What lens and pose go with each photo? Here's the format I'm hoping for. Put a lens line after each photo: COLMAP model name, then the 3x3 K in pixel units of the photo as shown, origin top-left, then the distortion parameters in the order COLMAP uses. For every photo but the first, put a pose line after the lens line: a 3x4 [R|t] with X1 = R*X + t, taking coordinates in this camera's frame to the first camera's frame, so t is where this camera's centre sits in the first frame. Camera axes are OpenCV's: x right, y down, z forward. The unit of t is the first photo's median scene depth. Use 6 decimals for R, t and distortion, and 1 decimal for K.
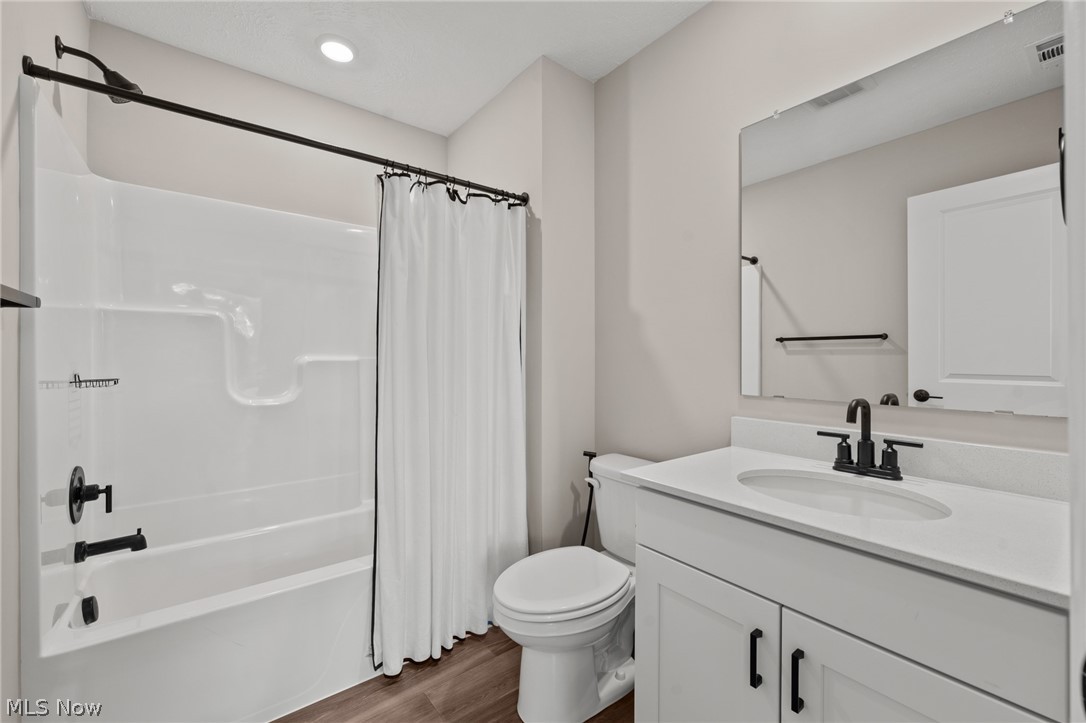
lens RADIAL K [[446.3, 0, 543.9], [0, 446.3, 349.9], [0, 0, 1]] dist [0.001606, 0.000715]
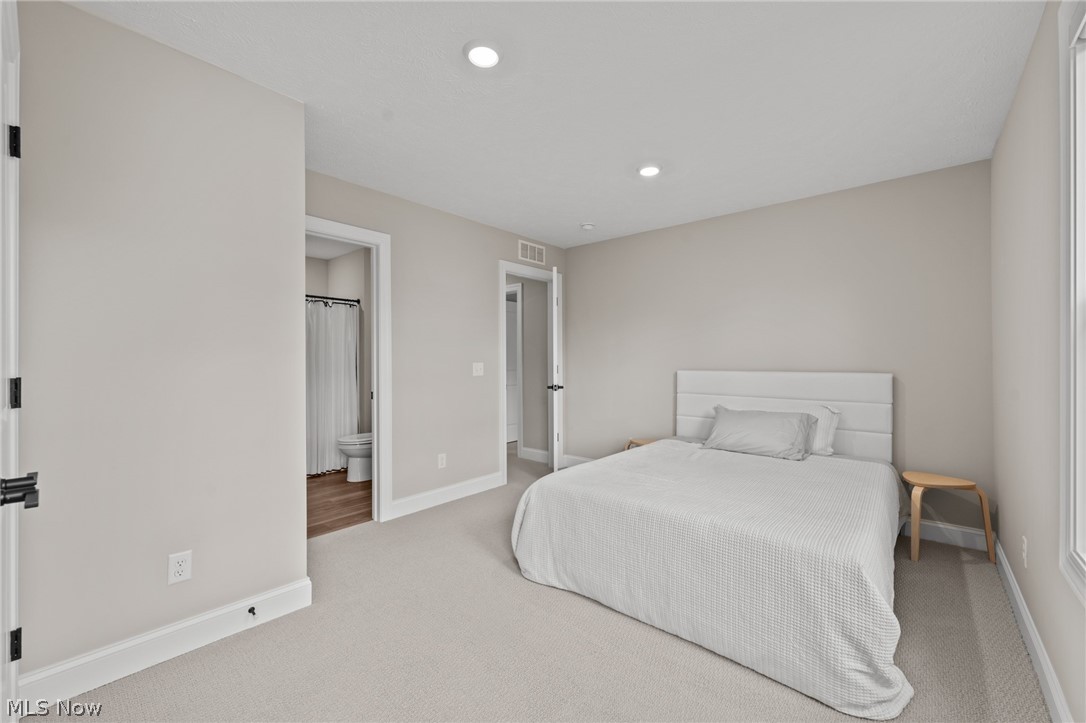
lens RADIAL K [[446.3, 0, 546.0], [0, 446.3, 357.6], [0, 0, 1]] dist [0.001606, 0.000715]
pose [[0.976428, -0.001785, 0.215838, 0.479509], [0.000454, 0.999981, 0.006215, -0.046390], [-0.215845, -0.005971, 0.976409, -1.799742]]
